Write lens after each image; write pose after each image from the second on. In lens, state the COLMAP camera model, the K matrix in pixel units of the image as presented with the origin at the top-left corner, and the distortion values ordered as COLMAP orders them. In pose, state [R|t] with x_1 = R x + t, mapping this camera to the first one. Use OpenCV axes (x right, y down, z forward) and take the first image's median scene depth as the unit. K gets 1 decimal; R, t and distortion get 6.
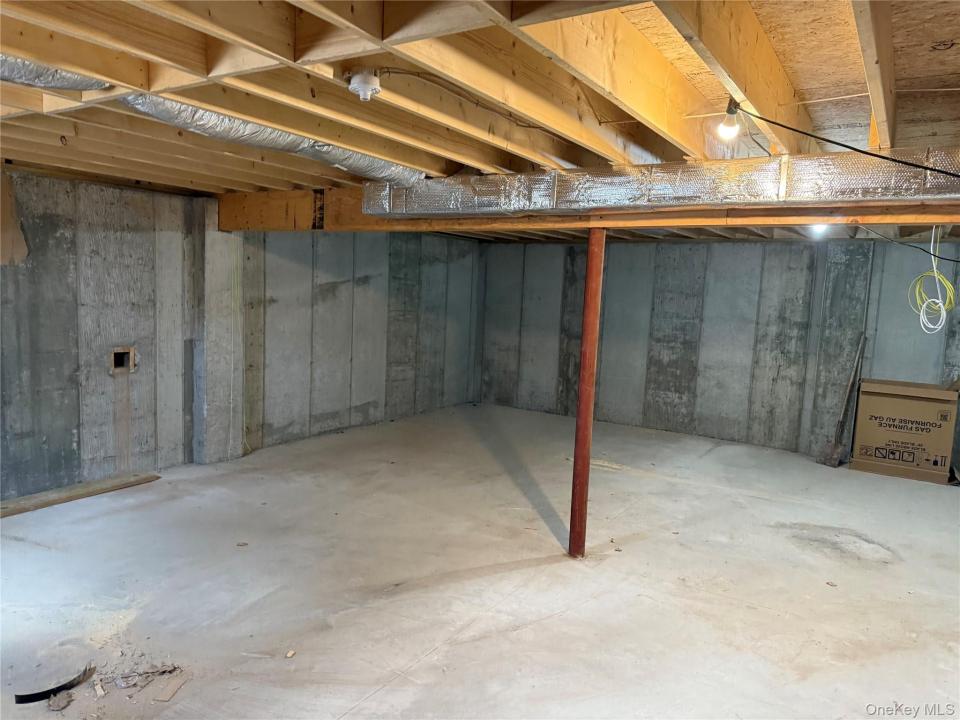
lens RADIAL K [[673.1, 0, 479.8], [0, 673.1, 363.7], [0, 0, 1]] dist [0.101342, -0.136563]
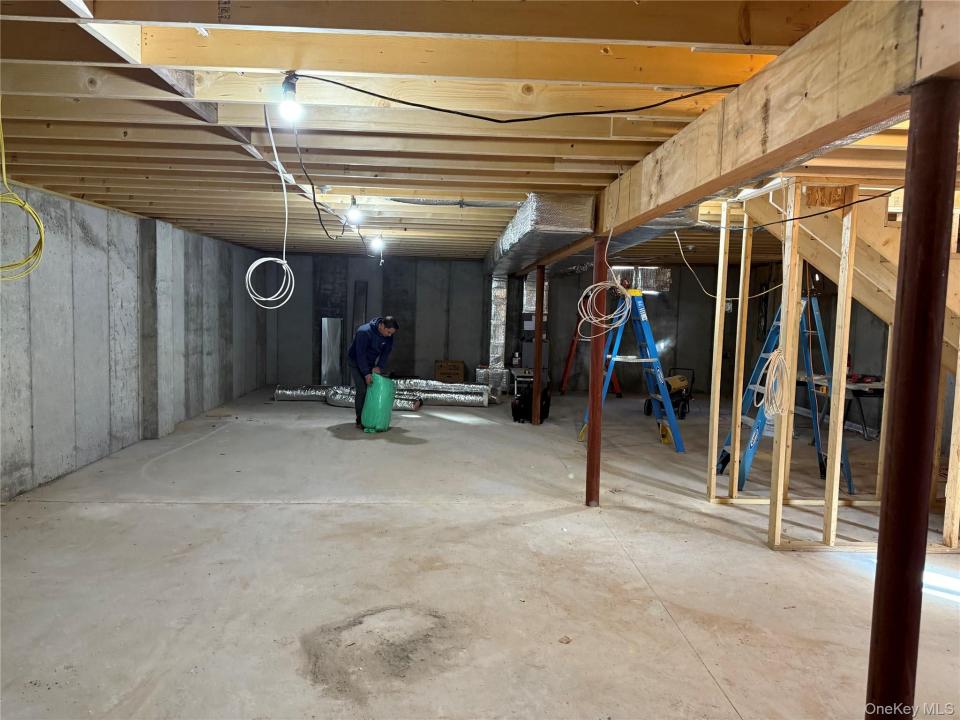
lens RADIAL K [[673.1, 0, 479.8], [0, 673.1, 363.7], [0, 0, 1]] dist [0.101342, -0.136563]
pose [[-0.574035, -0.128929, 0.808617, -0.011295], [0.031648, 0.983295, 0.179247, -0.108595], [-0.818219, 0.128485, -0.560365, 1.264490]]
